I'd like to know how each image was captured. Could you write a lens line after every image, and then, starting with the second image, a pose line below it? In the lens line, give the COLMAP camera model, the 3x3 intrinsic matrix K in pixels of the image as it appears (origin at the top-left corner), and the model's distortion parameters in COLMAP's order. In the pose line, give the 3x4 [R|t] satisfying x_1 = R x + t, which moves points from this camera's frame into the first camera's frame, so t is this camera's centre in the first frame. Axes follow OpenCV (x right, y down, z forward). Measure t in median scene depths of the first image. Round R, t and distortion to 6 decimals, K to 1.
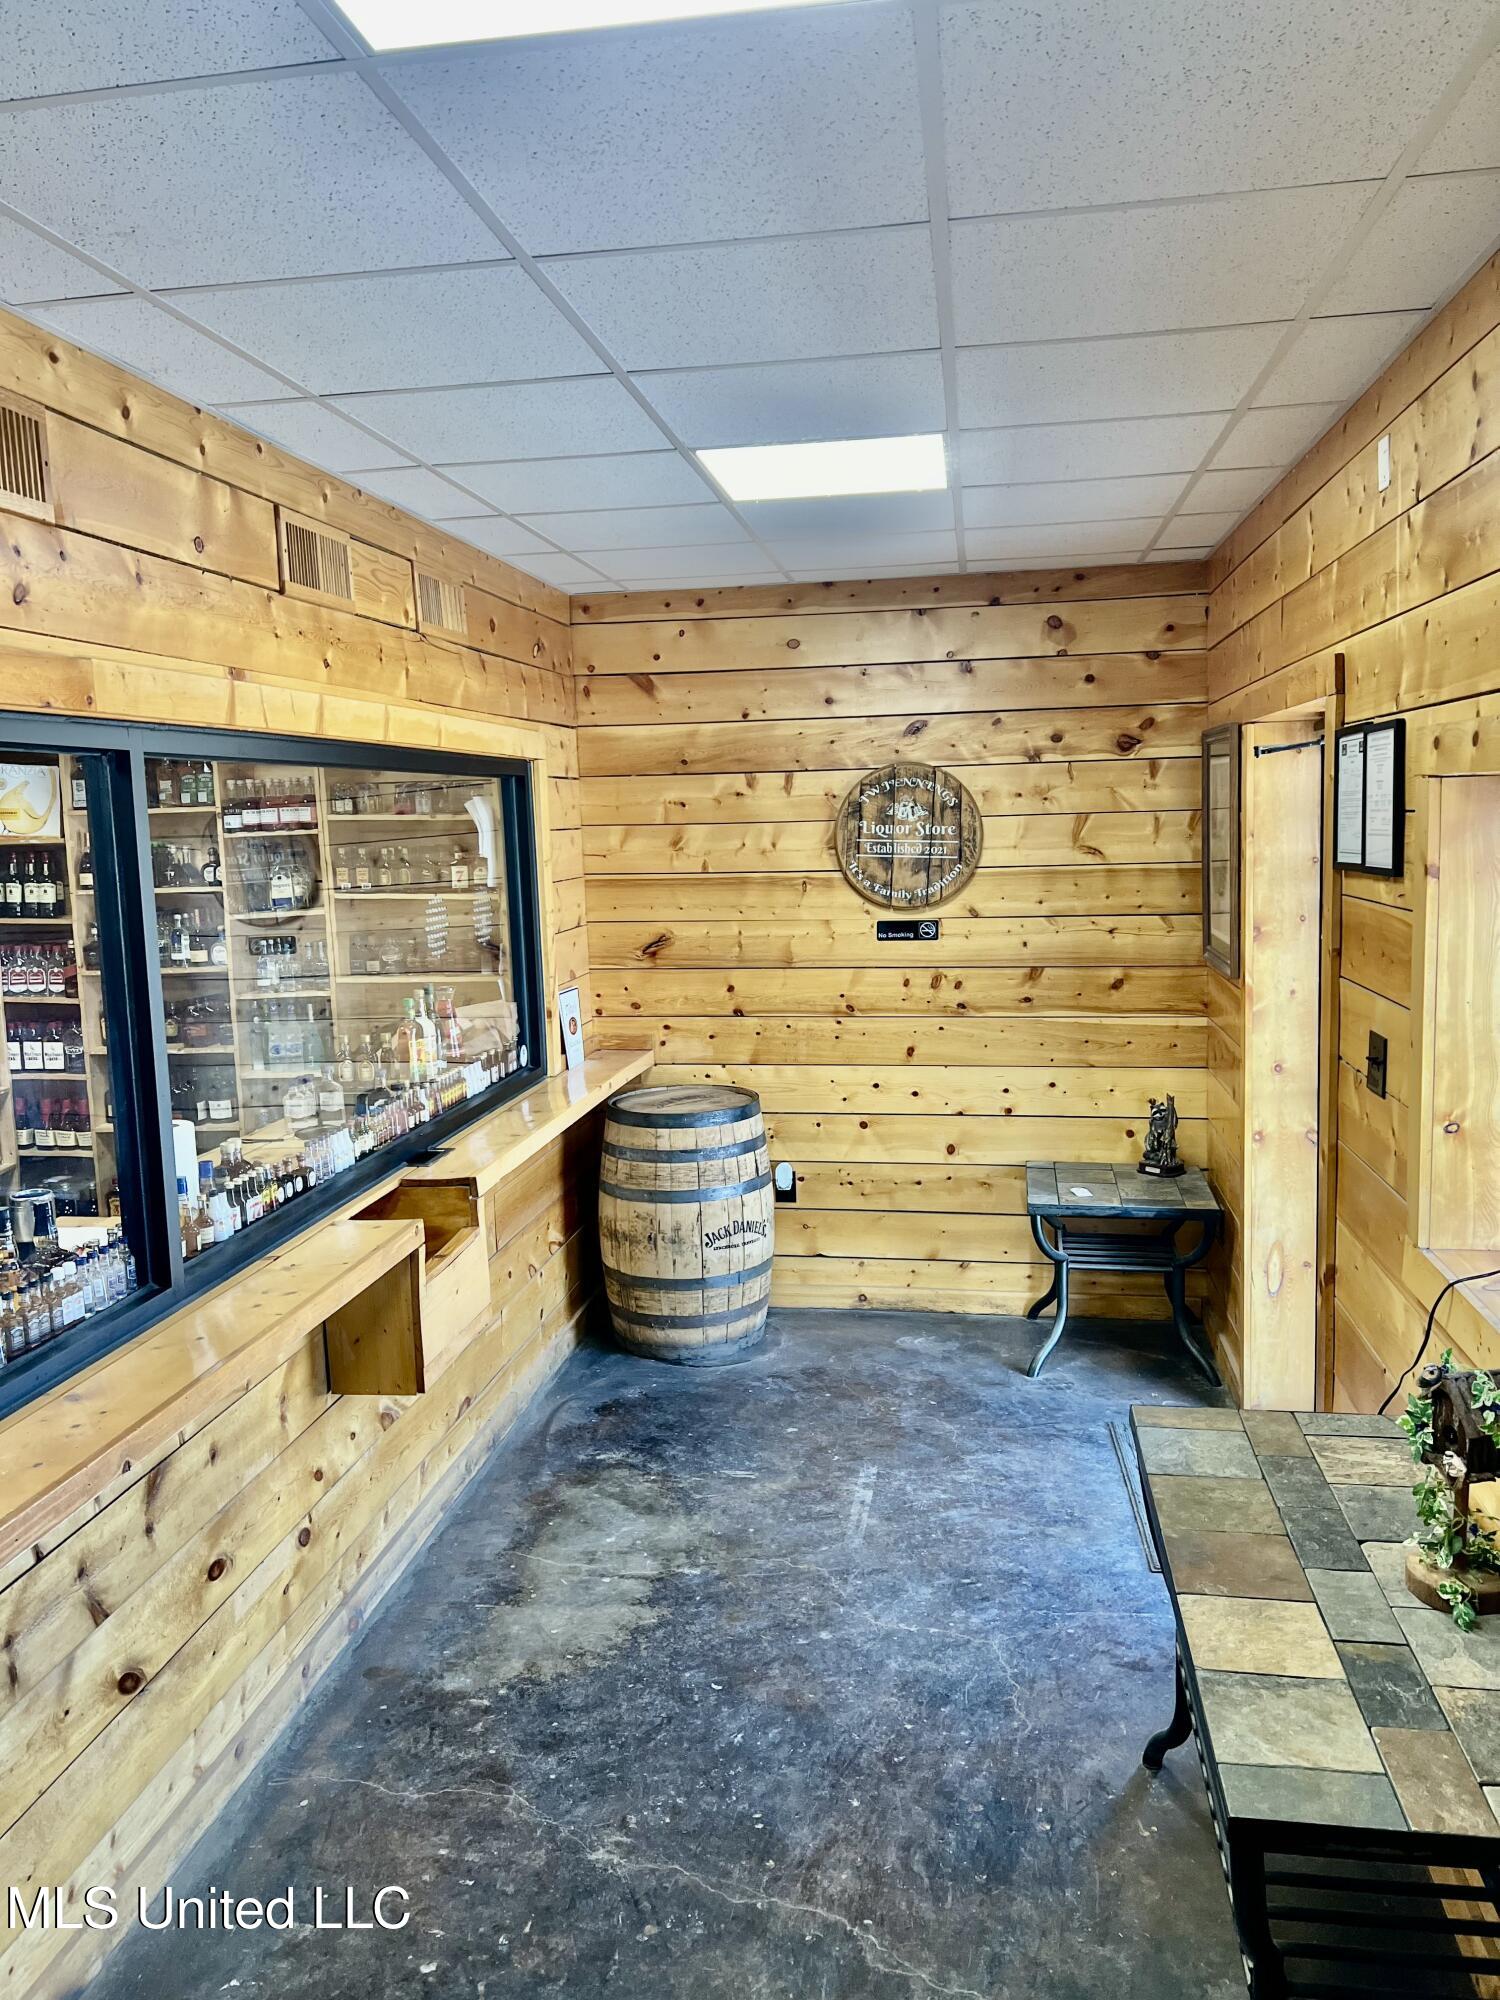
lens RADIAL K [[1510.2, 0, 735.6], [0, 1510.2, 983.9], [0, 0, 1]] dist [0.065725, -0.087121]
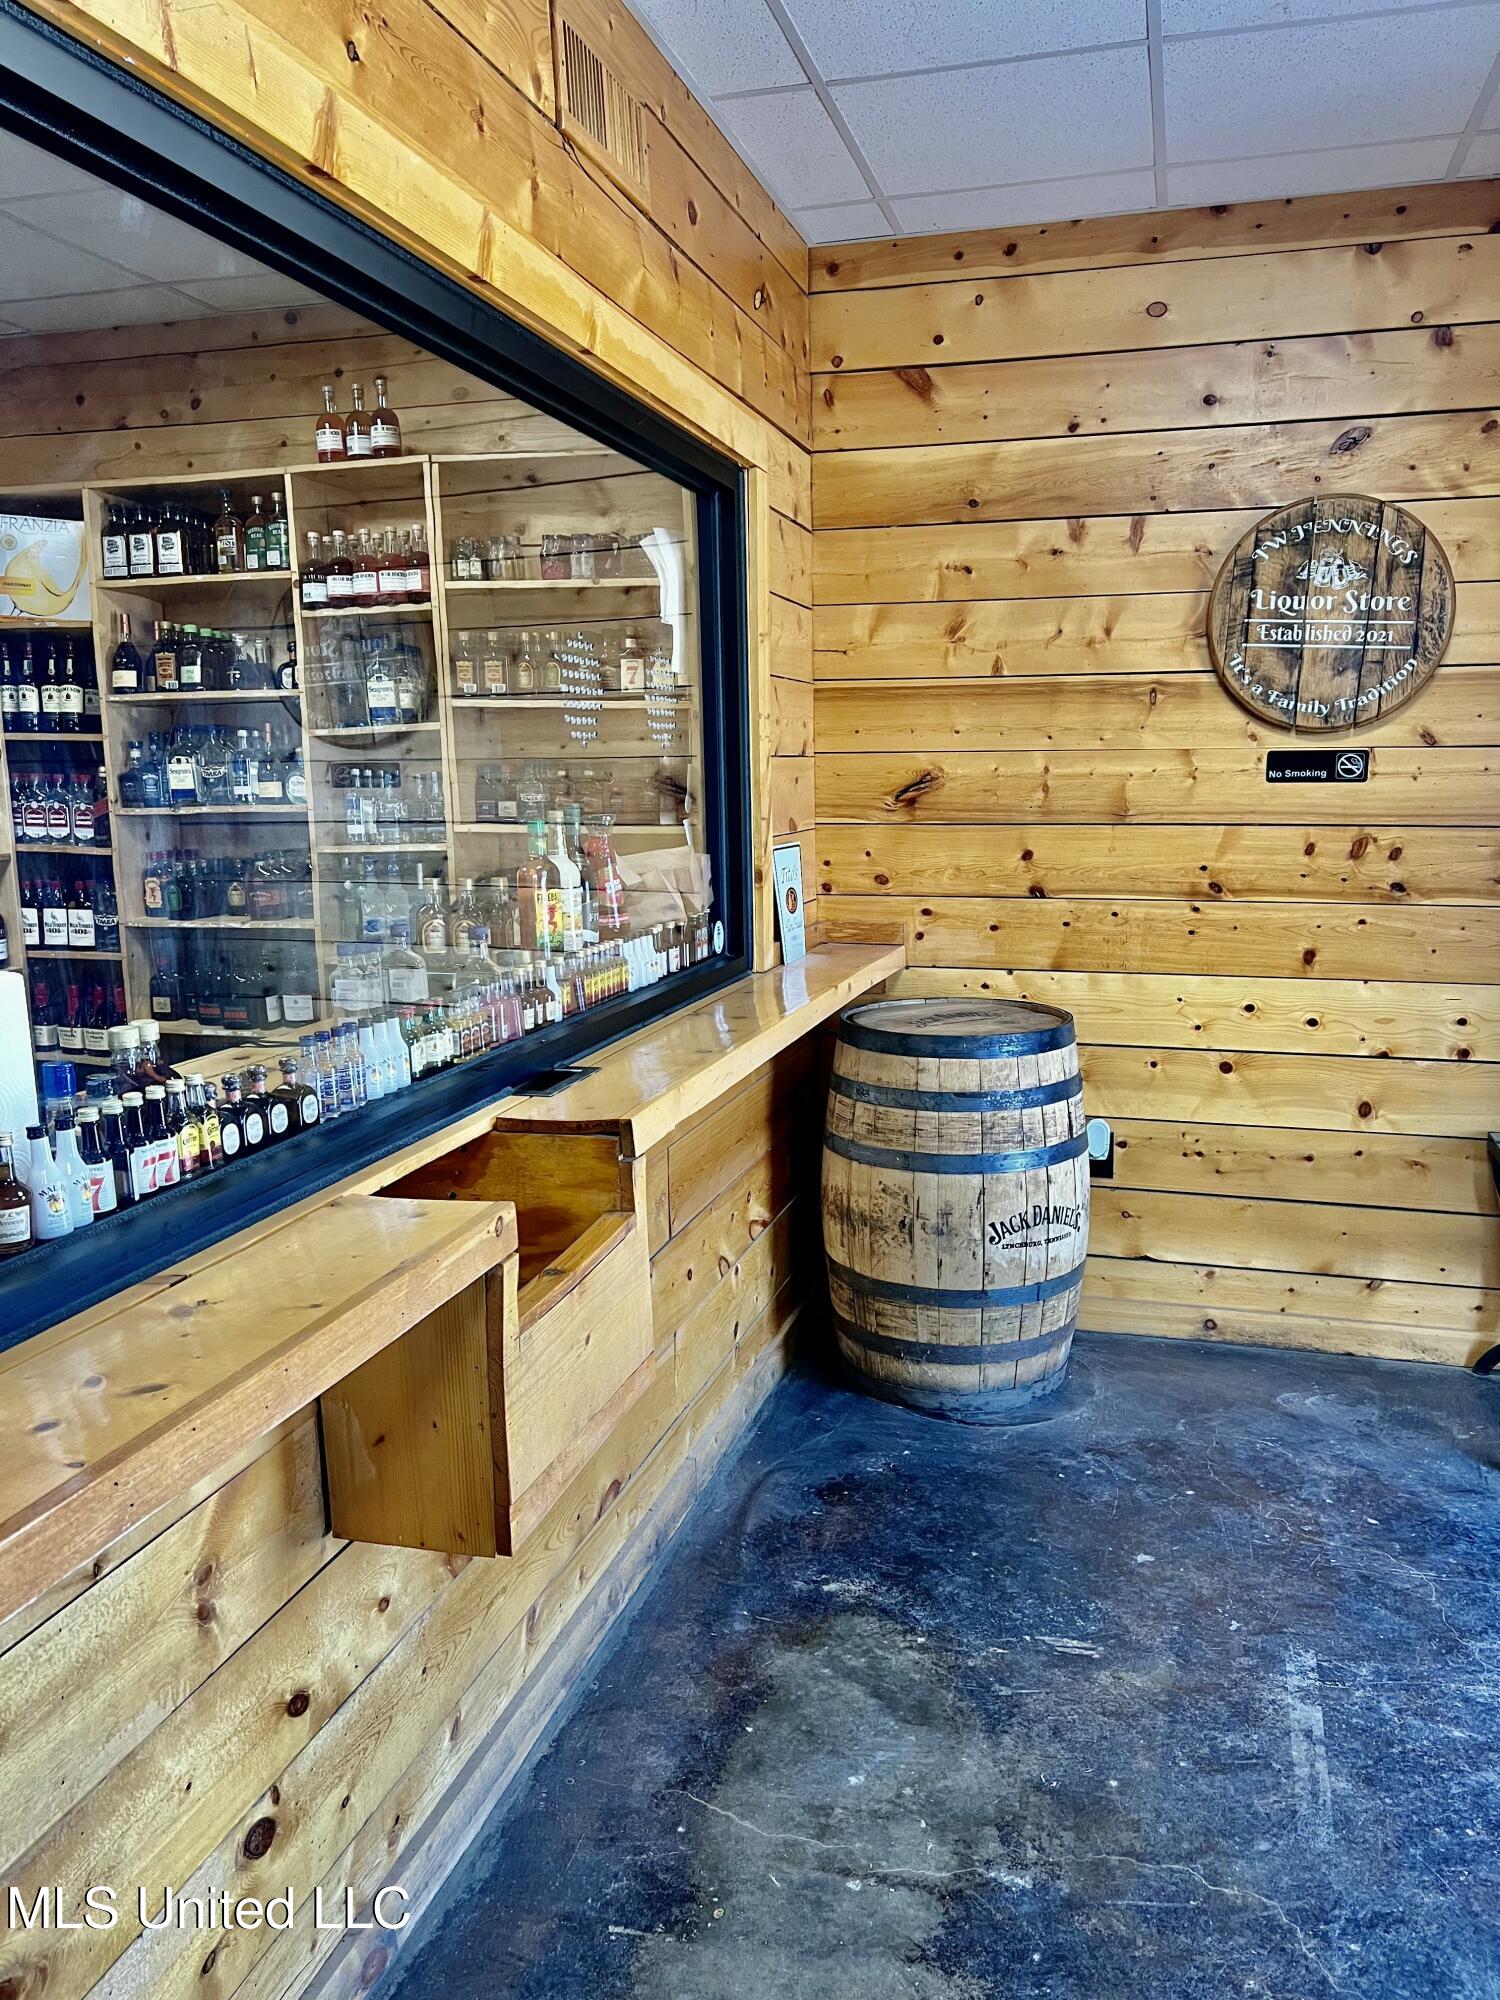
lens RADIAL K [[1510.2, 0, 753.7], [0, 1510.2, 1004.8], [0, 0, 1]] dist [0.065725, -0.087121]
pose [[0.993438, 0.035931, -0.108577, -0.050162], [-0.030715, 0.998310, 0.049337, 0.041283], [0.110166, -0.045678, 0.992863, 0.331083]]
